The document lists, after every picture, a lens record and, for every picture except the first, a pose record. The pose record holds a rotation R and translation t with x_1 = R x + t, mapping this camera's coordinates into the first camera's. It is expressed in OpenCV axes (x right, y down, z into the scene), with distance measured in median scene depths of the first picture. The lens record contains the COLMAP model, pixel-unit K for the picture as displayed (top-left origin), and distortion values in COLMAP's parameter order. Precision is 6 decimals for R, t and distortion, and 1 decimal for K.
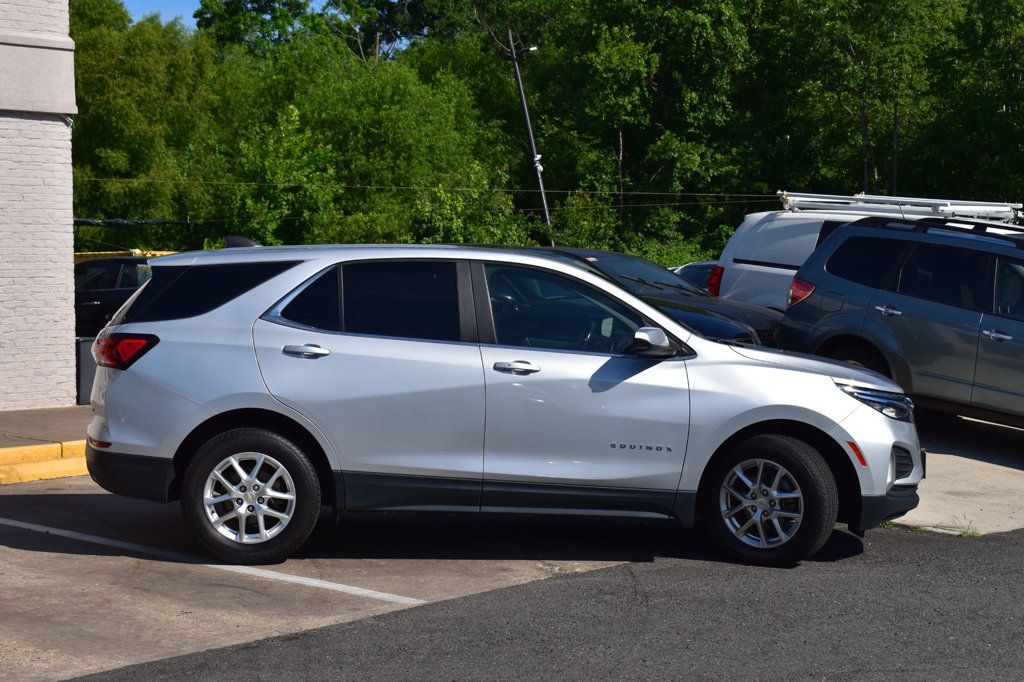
lens RADIAL K [[2094.2, 0, 512.0], [0, 2094.2, 341.0], [0, 0, 1]] dist [0.023778, 0.350998]
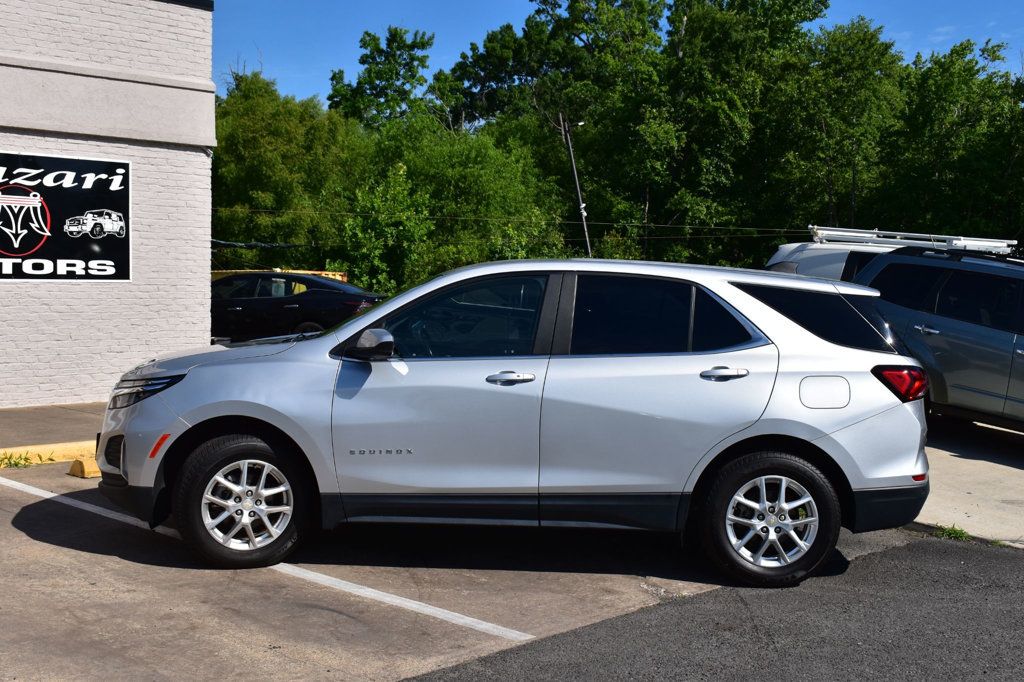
lens RADIAL K [[1335.5, 0, 512.0], [0, 1335.5, 341.0], [0, 0, 1]] dist [-0.003548, -0.024529]
pose [[0.999630, 0.021266, -0.016970, -0.018096], [-0.021236, 0.999773, 0.001922, -0.003097], [0.017007, -0.001561, 0.999854, 0.170316]]
